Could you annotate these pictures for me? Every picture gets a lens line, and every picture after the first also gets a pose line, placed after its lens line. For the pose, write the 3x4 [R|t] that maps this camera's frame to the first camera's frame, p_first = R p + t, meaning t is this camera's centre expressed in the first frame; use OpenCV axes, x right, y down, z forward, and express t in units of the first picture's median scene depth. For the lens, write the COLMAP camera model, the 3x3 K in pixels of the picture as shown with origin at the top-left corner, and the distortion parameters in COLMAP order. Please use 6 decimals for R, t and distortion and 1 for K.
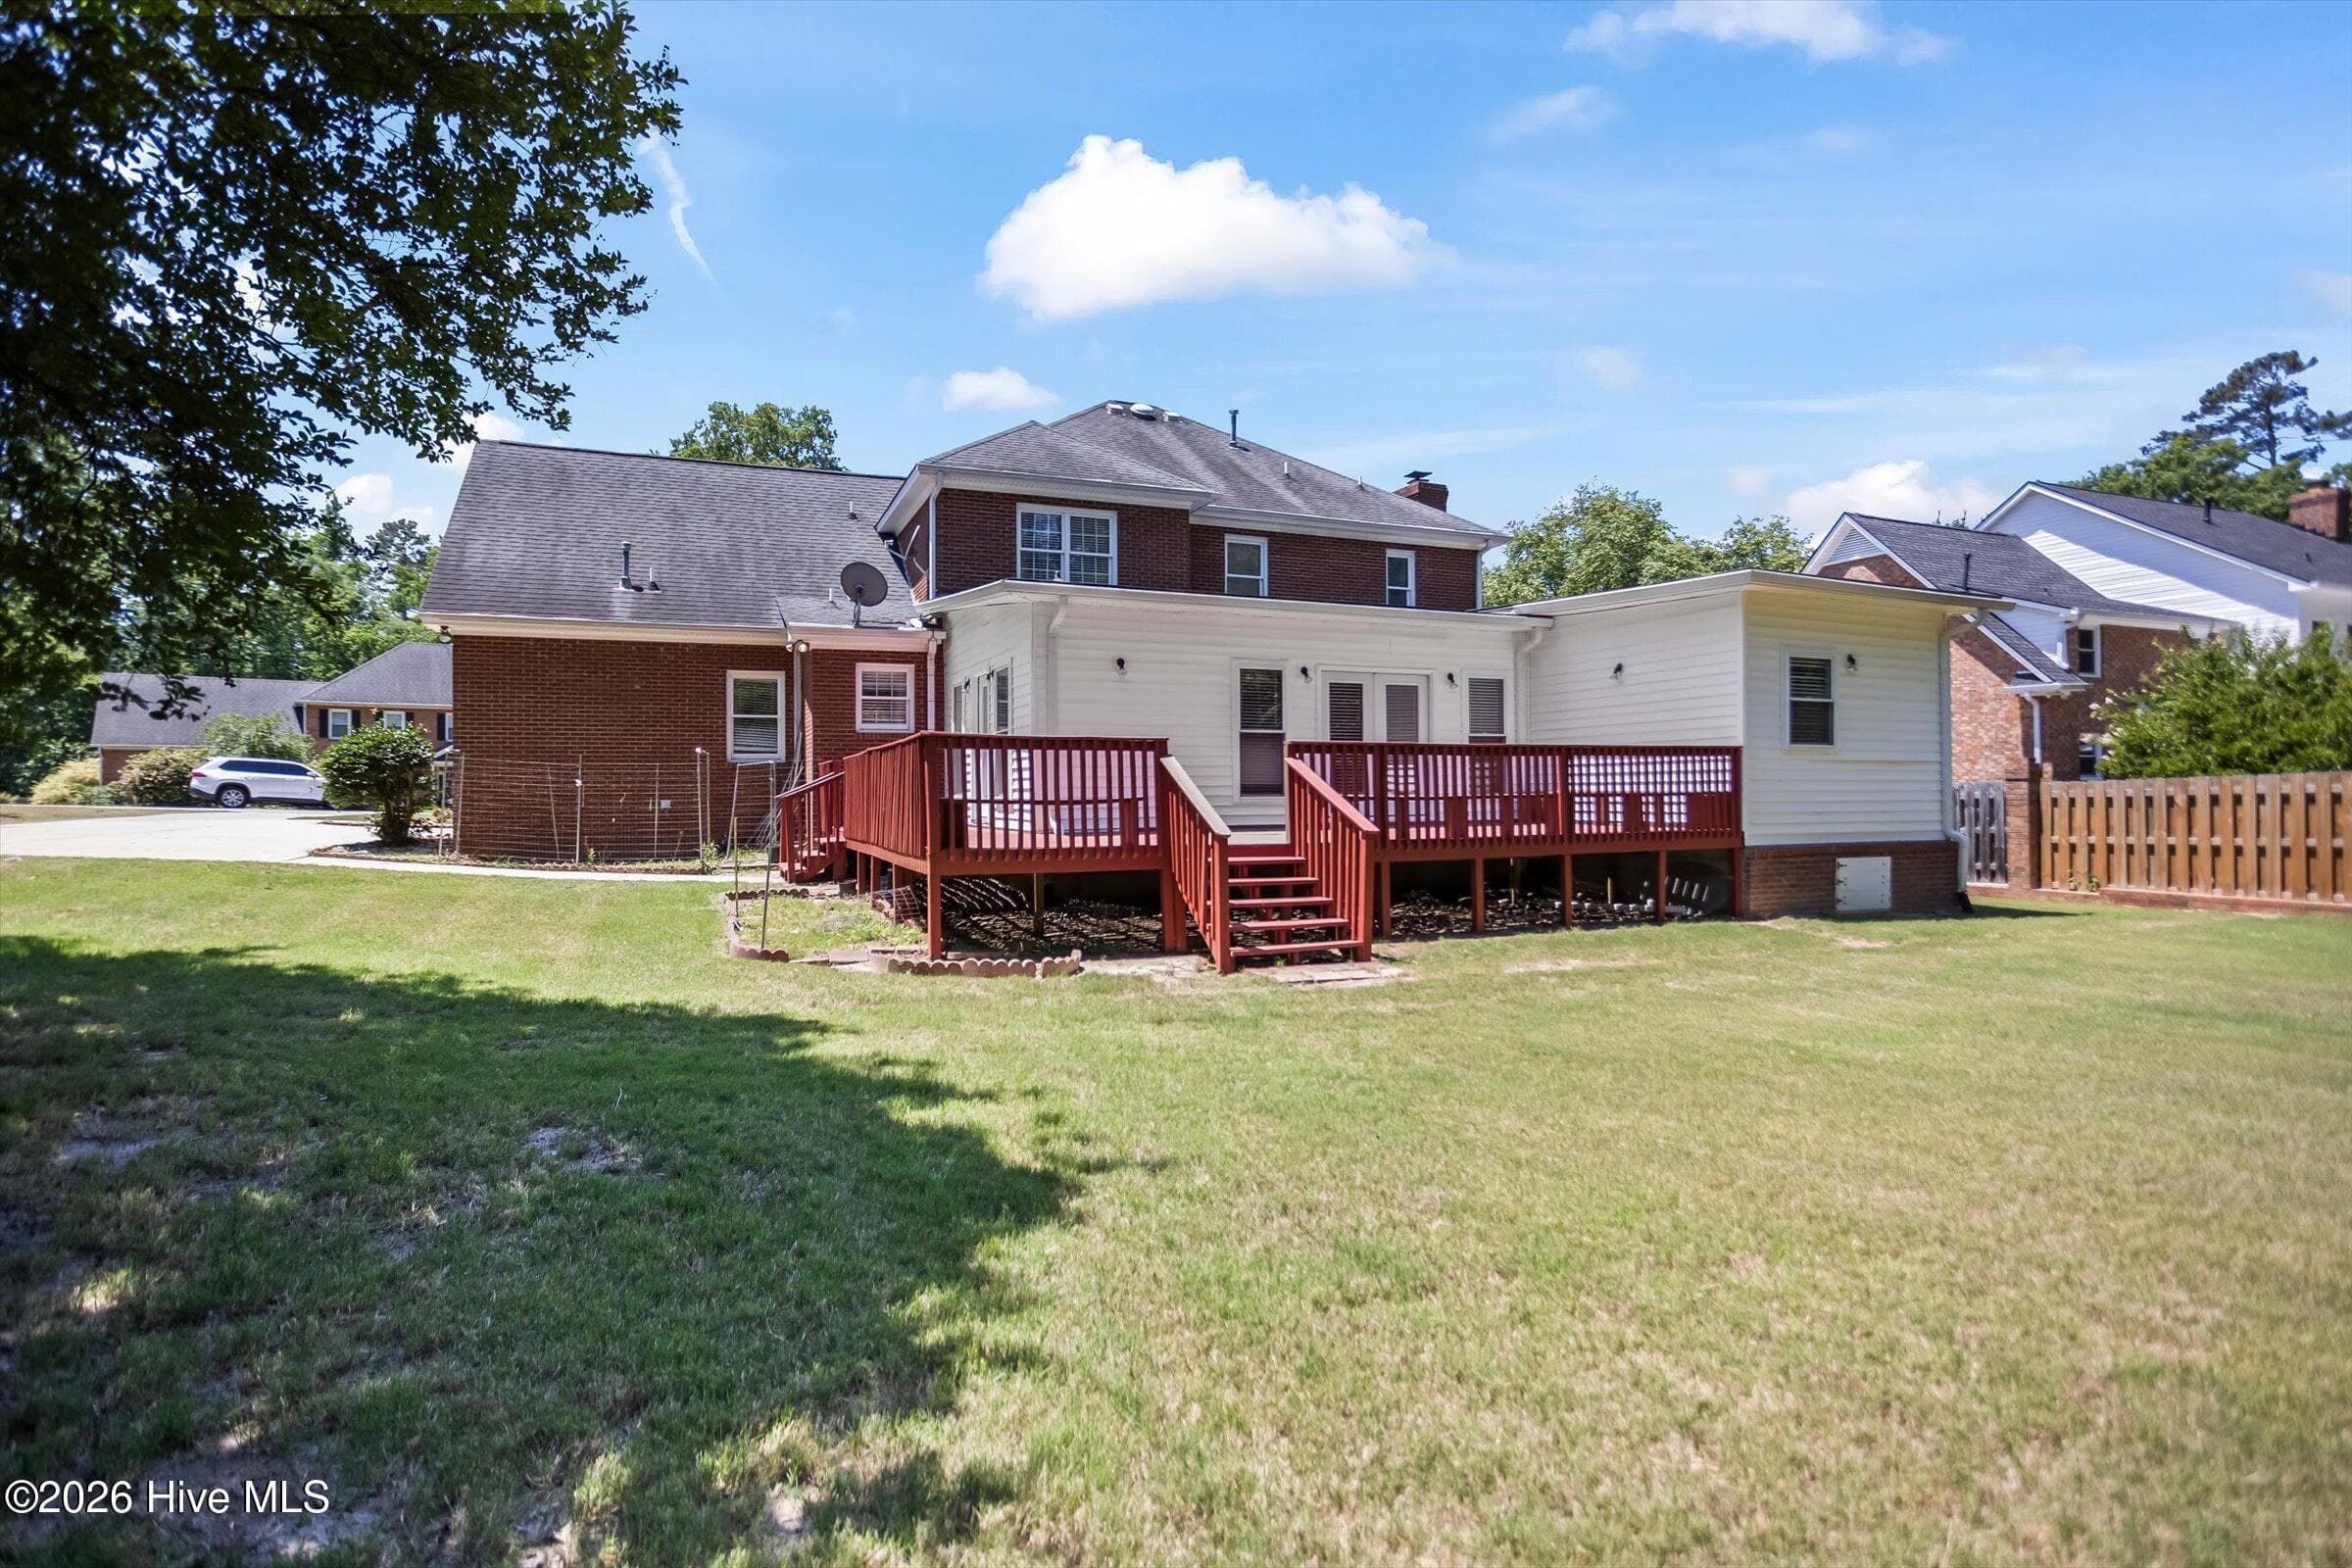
lens RADIAL K [[1137.1, 0, 1127.7], [0, 1137.1, 767.4], [0, 0, 1]] dist [-0.029772, 0.000323]
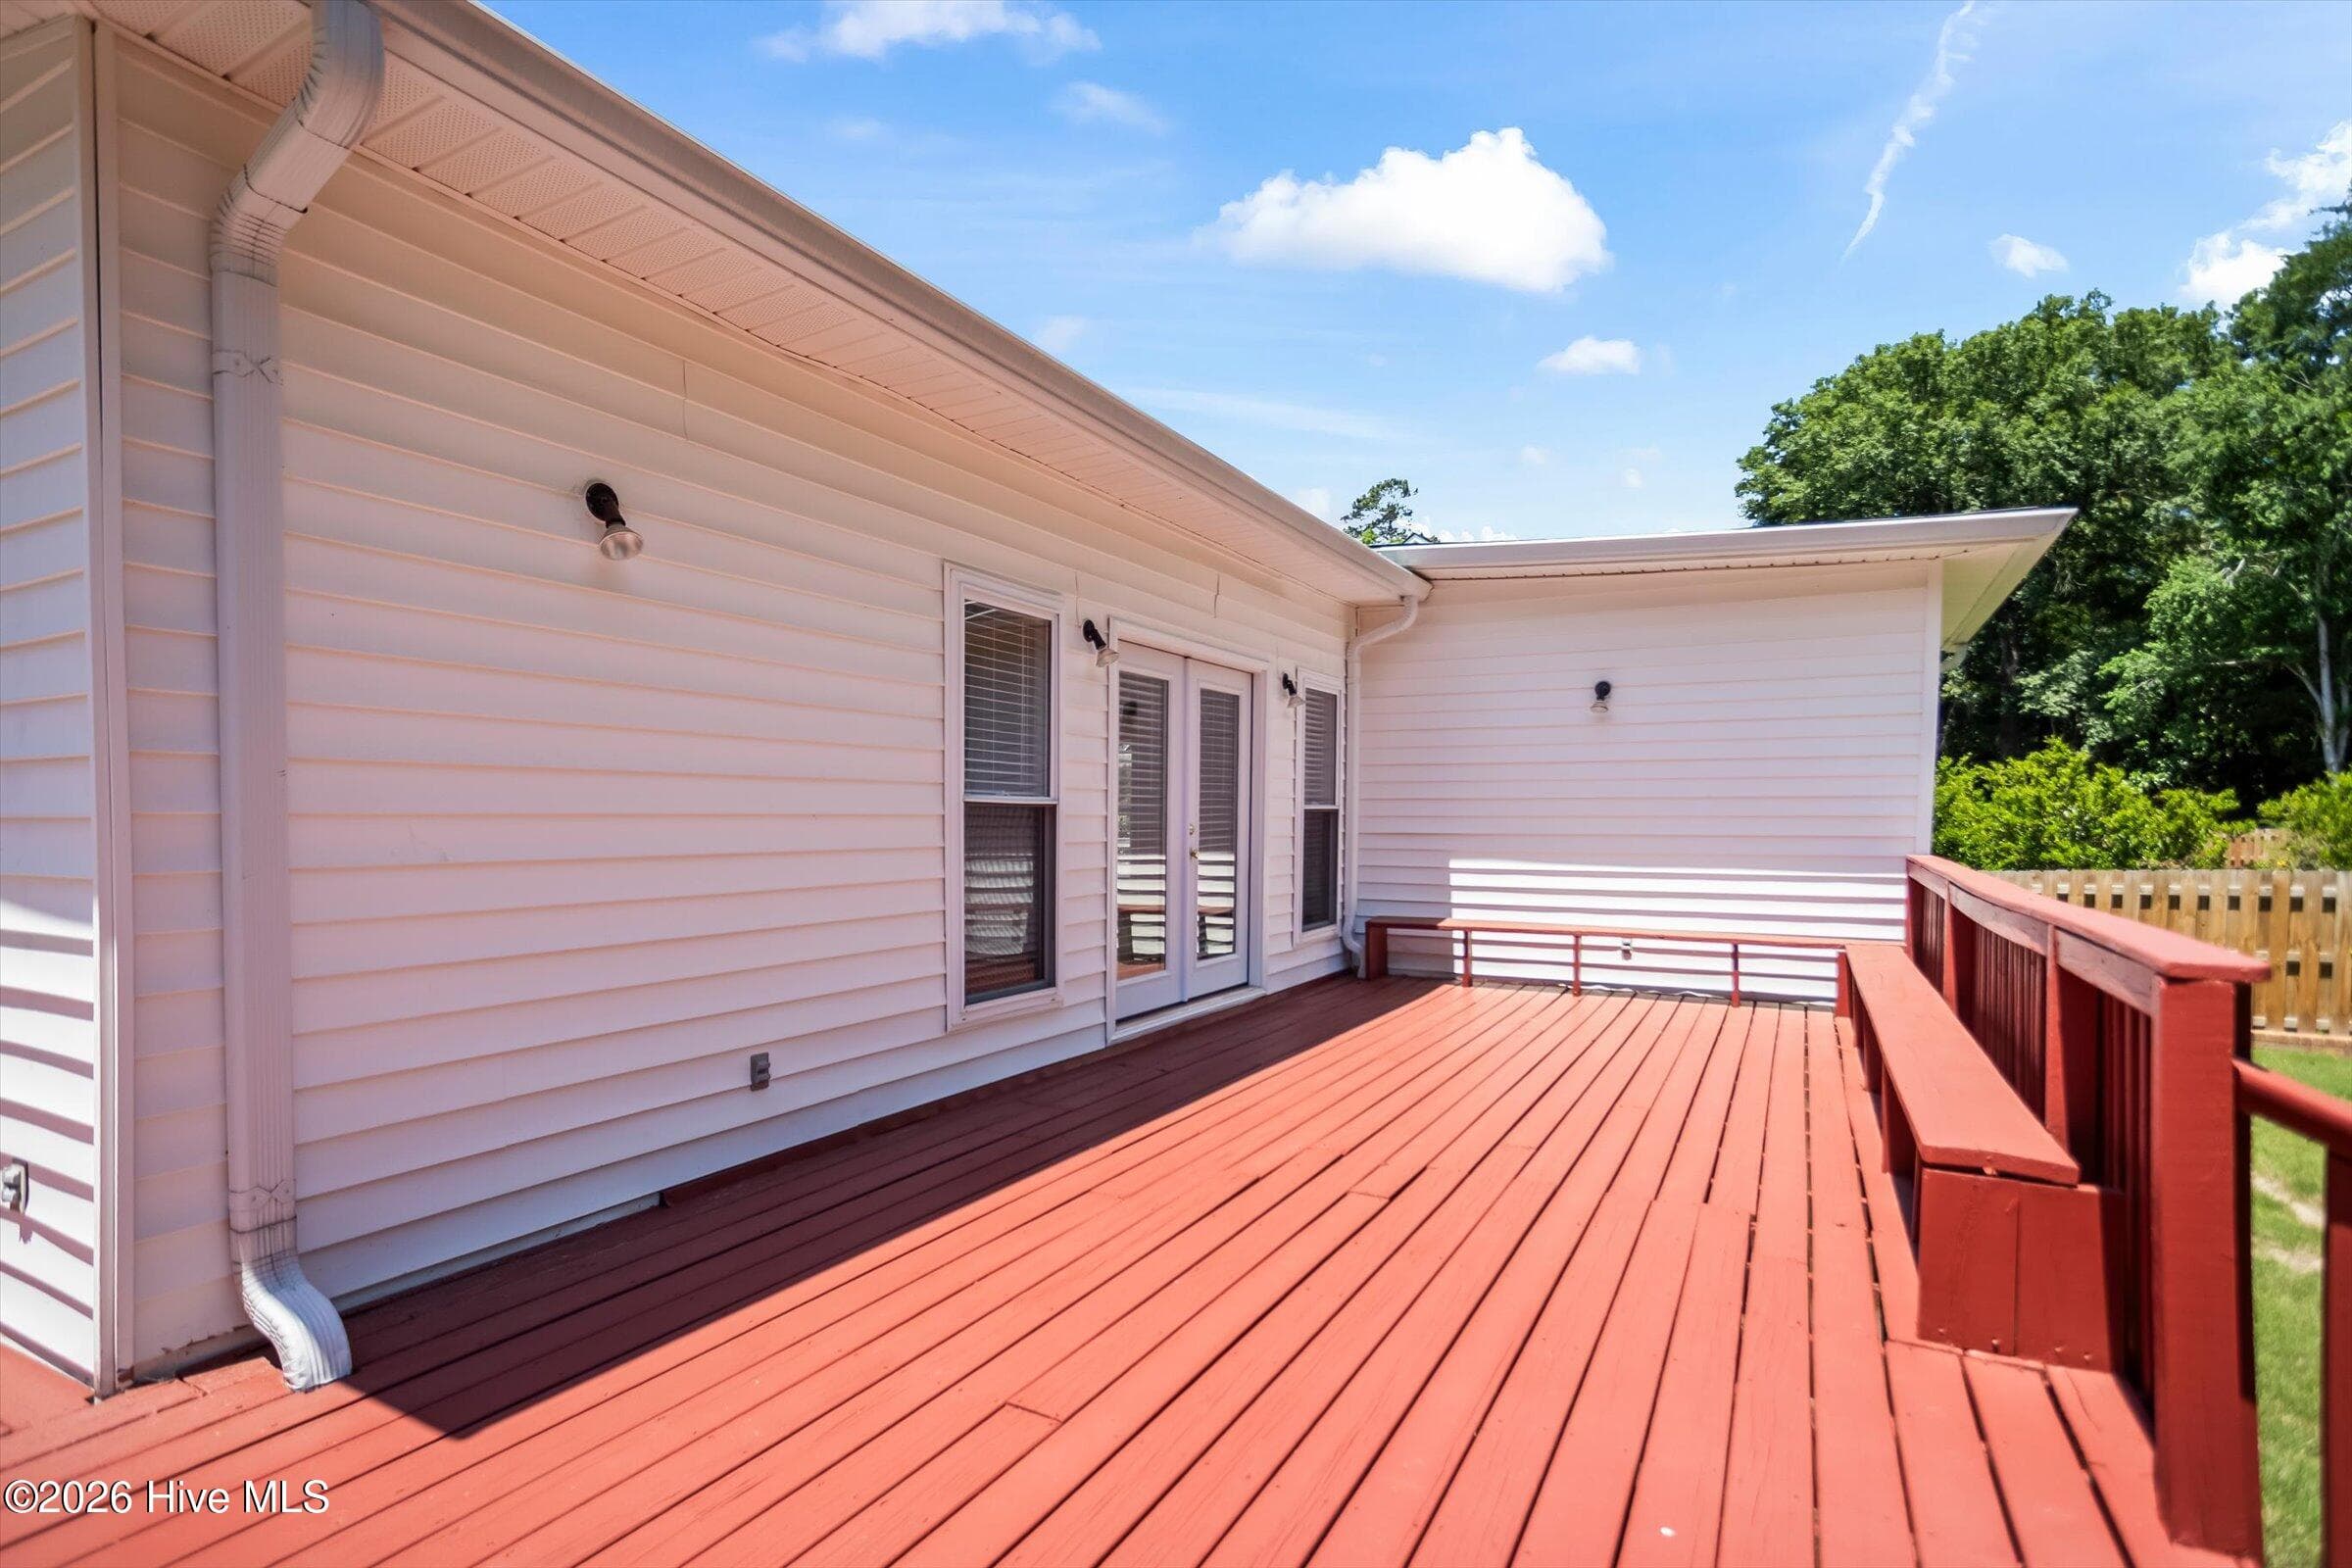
lens RADIAL K [[1183.6, 0, 1174.9], [0, 1183.6, 841.6], [0, 0, 1]] dist [-0.035776, 0.025602]
pose [[0.754459, -0.006883, 0.656311, -0.067444], [-0.019364, 0.999276, 0.032740, -0.028308], [-0.656061, -0.037410, 0.753780, 0.650028]]
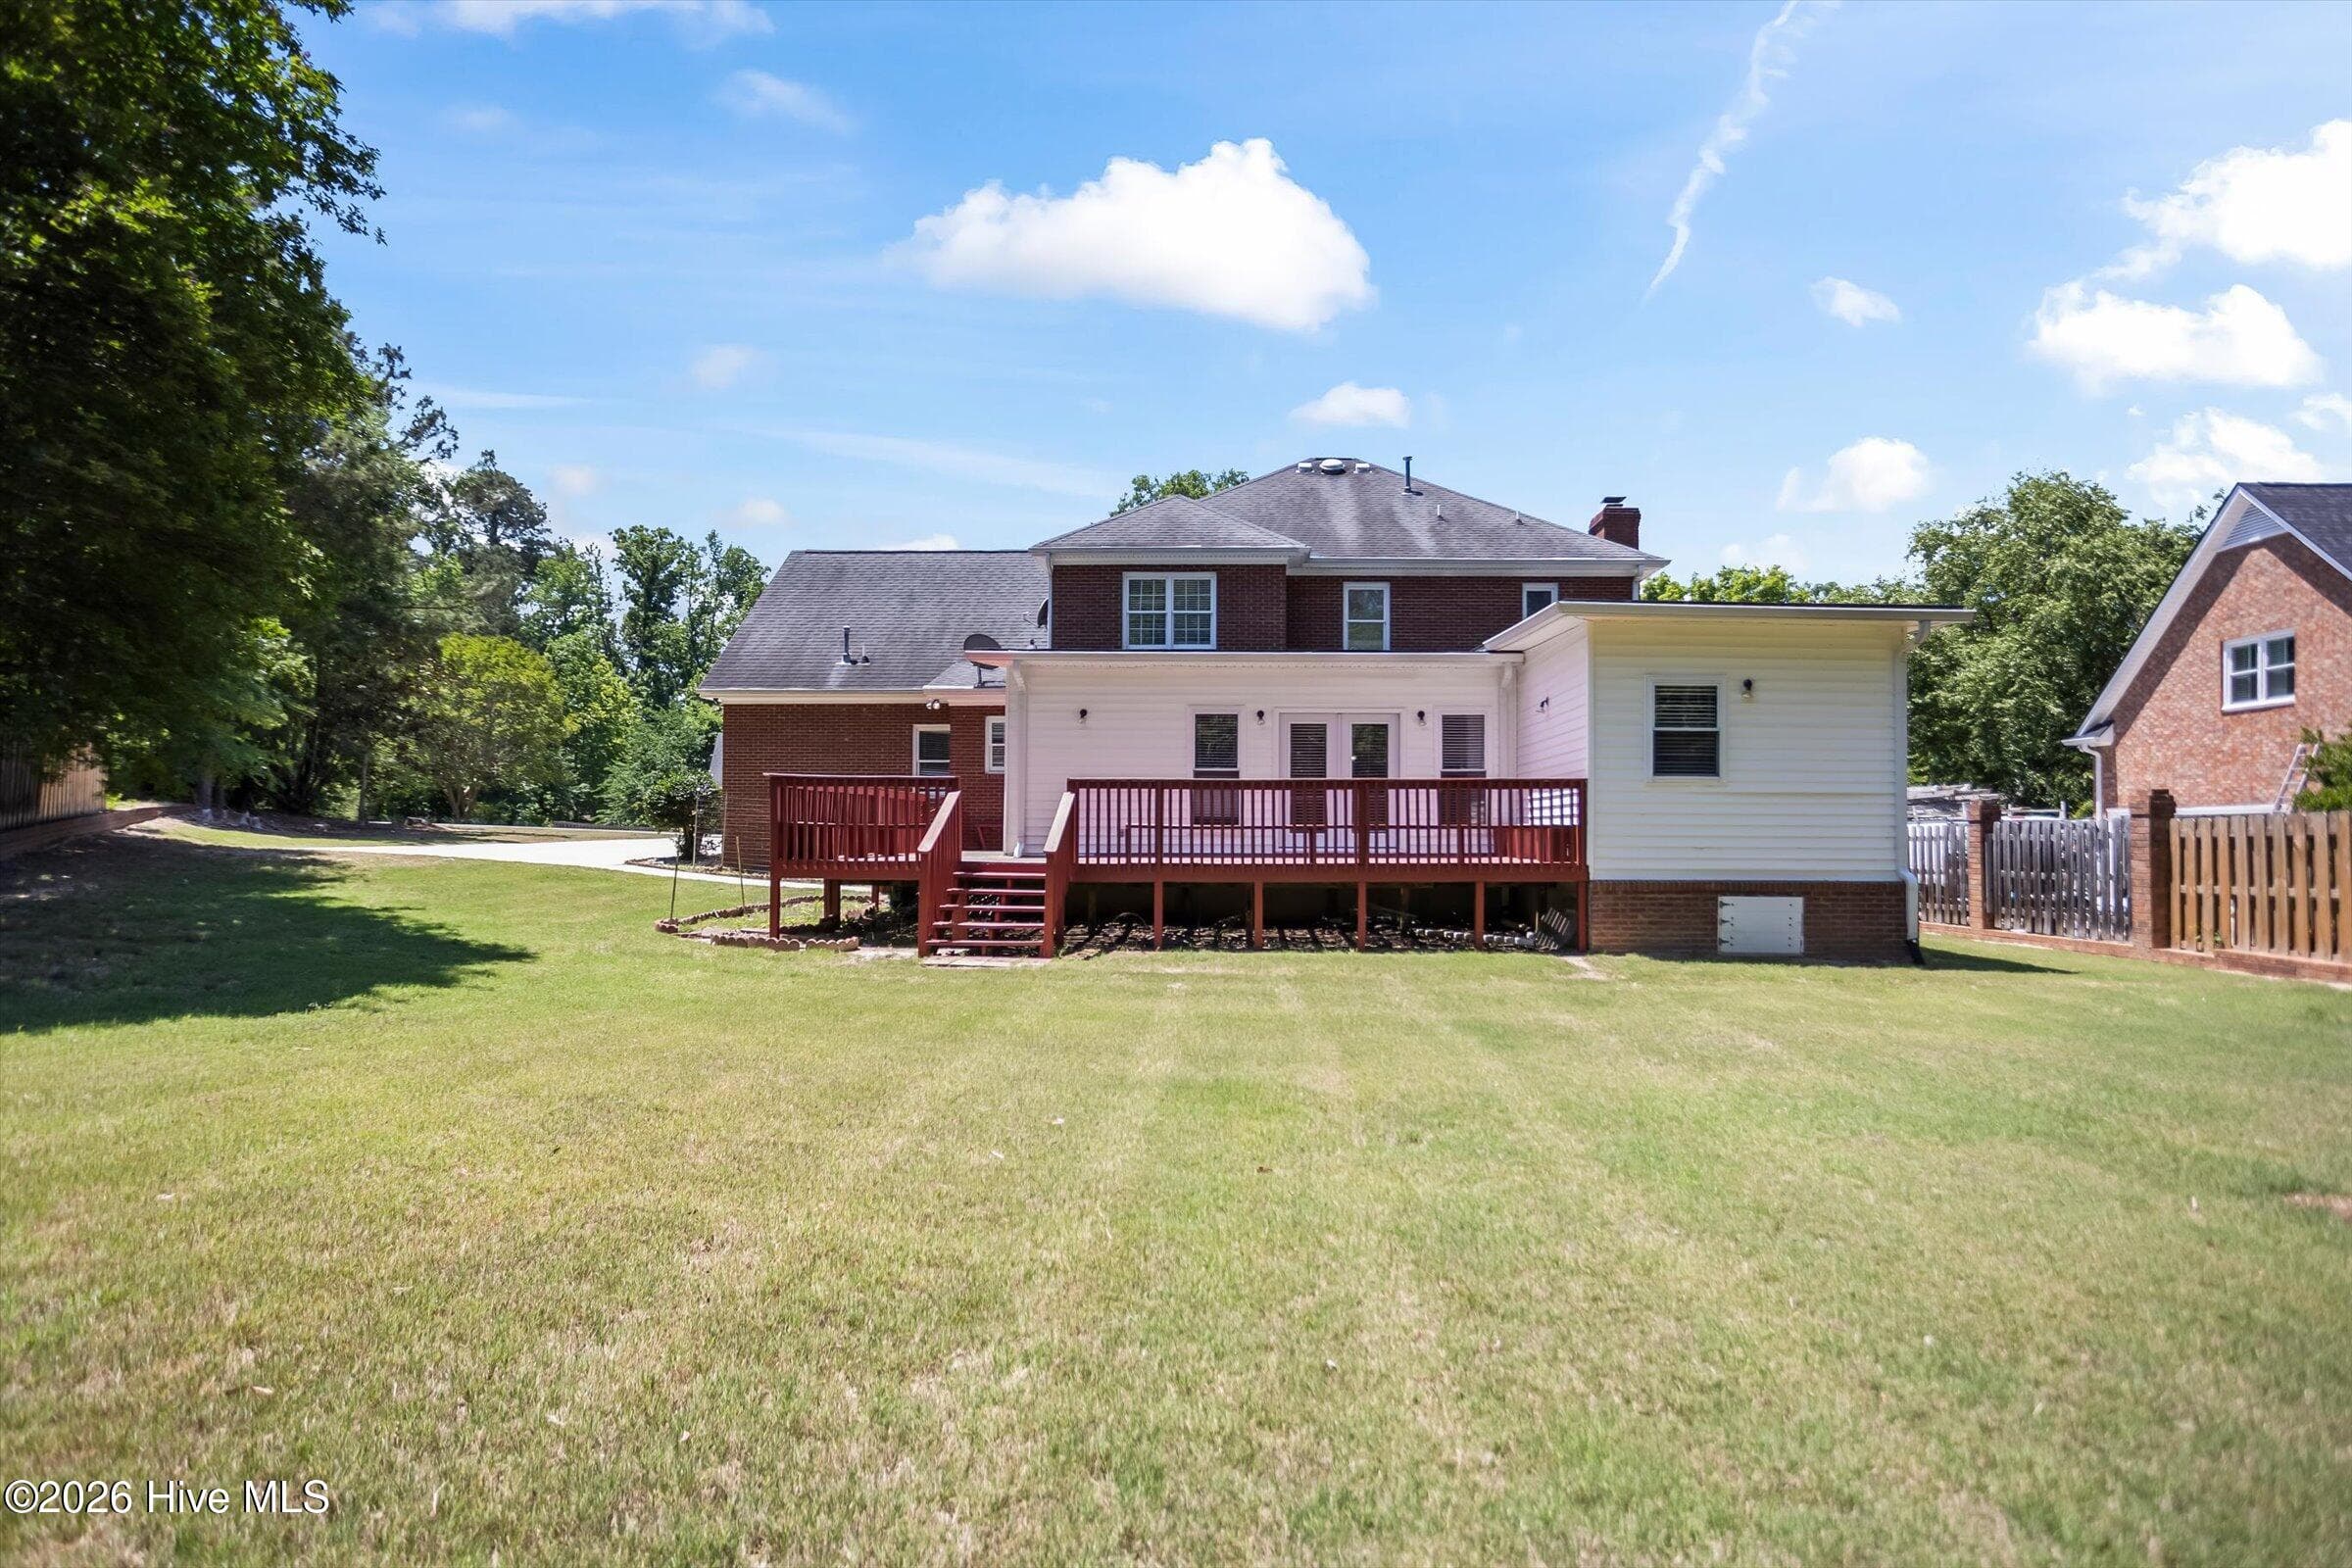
lens RADIAL K [[1135.0, 0, 1176.0], [0, 1135.0, 784.0], [0, 0, 1]] dist [-0.018418, 0.001235]
pose [[0.922181, -0.006913, -0.386696, 0.470155], [-0.000408, 0.999822, -0.018847, 0.003616], [0.386757, 0.017538, 0.922015, -0.043393]]
